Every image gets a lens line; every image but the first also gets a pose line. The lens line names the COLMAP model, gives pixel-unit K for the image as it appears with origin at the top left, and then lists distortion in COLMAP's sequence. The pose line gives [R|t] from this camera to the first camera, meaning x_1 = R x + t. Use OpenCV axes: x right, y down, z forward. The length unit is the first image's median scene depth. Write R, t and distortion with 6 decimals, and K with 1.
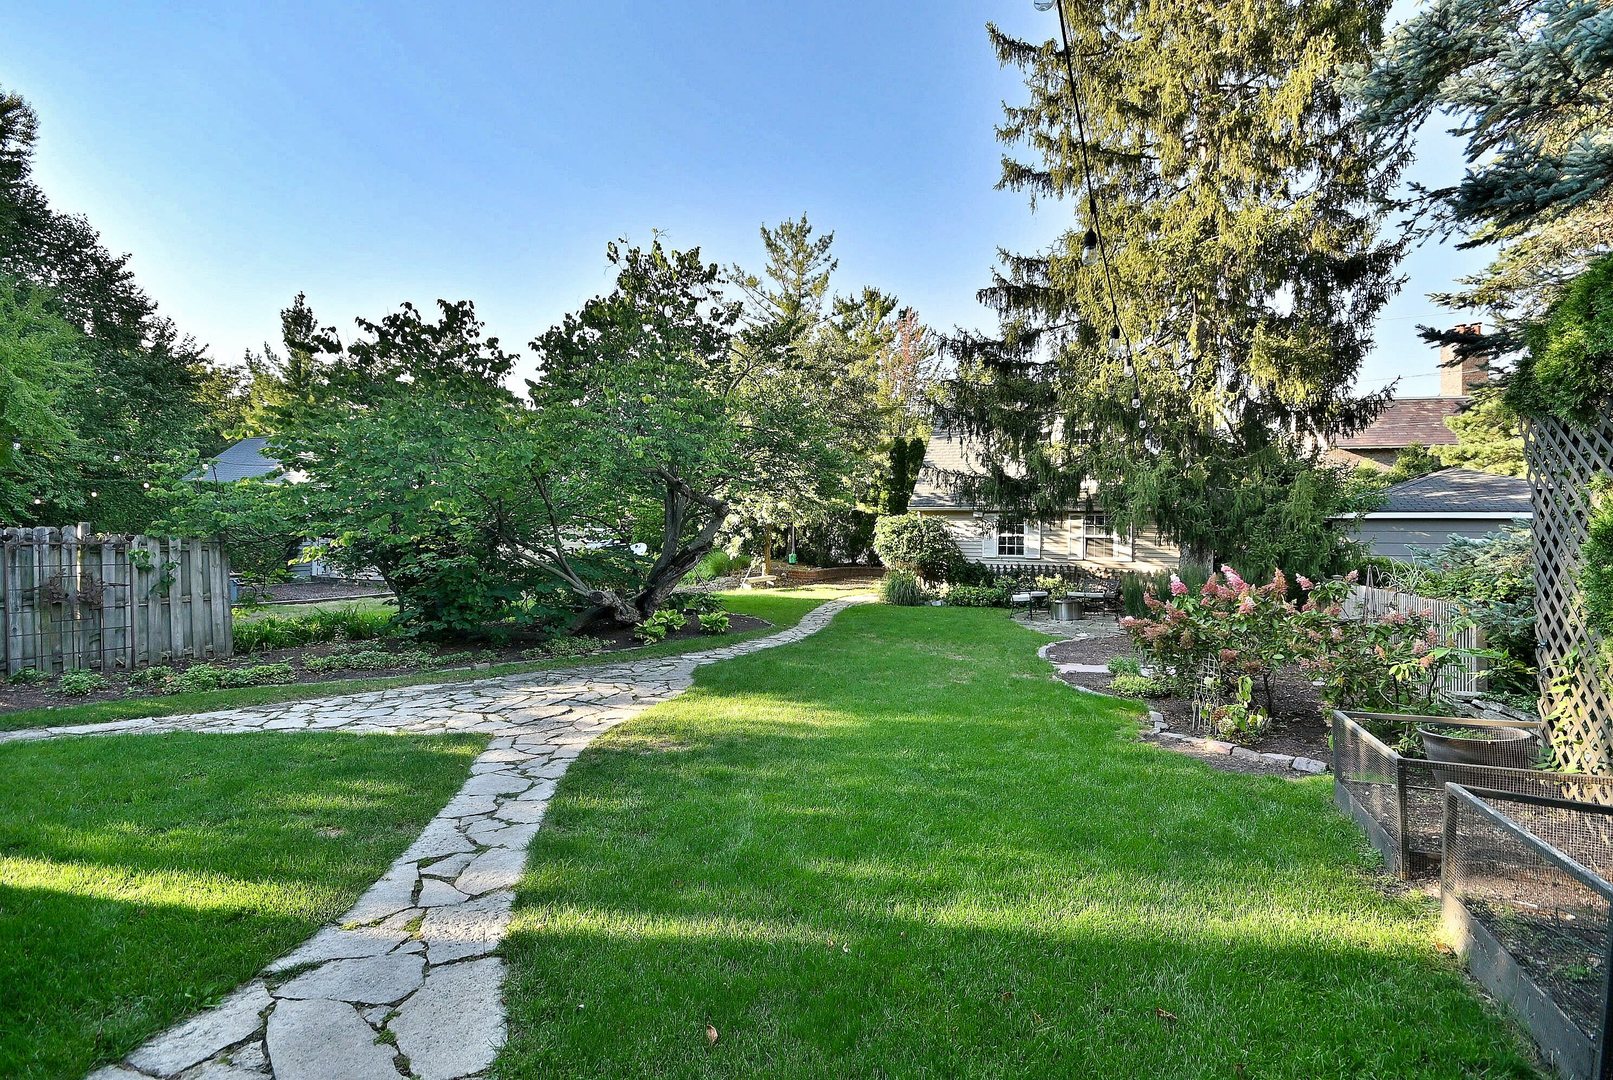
lens RADIAL K [[705.2, 0, 804.0], [0, 705.2, 538.9], [0, 0, 1]] dist [-0.002391, -0.000130]
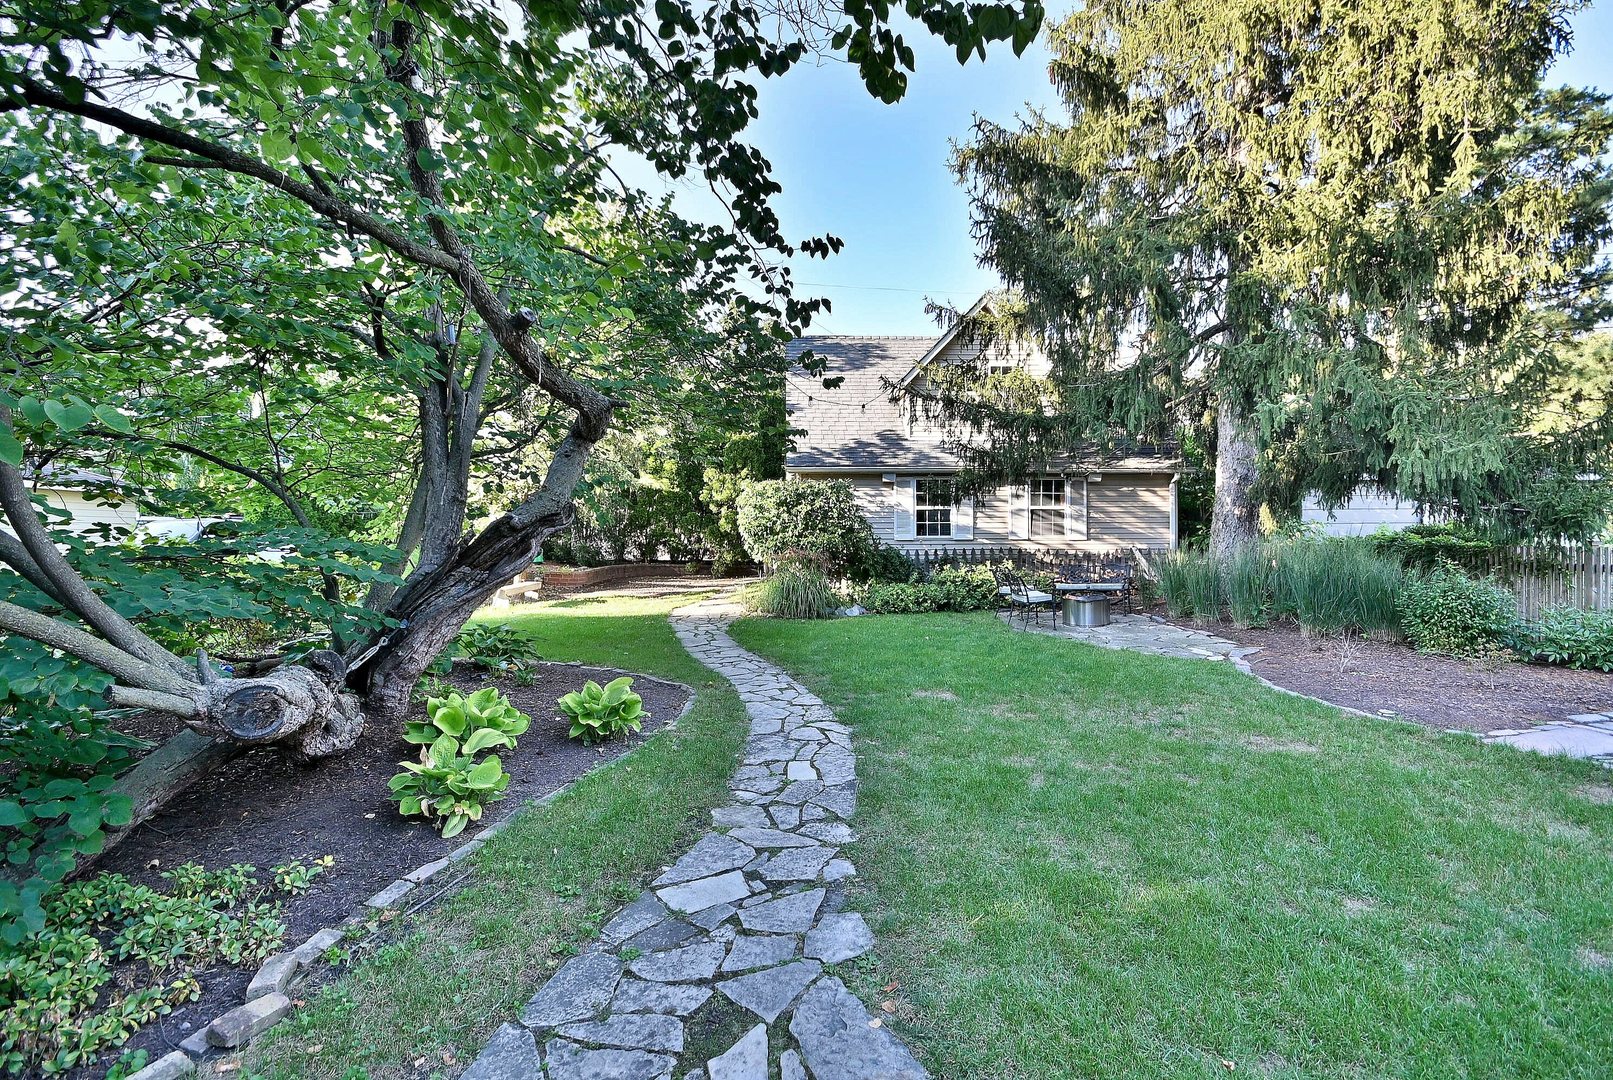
lens RADIAL K [[705.2, 0, 810.2], [0, 705.2, 539.3], [0, 0, 1]] dist [-0.002391, -0.000130]
pose [[0.889364, -0.020749, 0.456728, -0.140697], [0.019767, 0.999781, 0.006928, 0.018876], [-0.456772, 0.002867, 0.889579, 0.428852]]
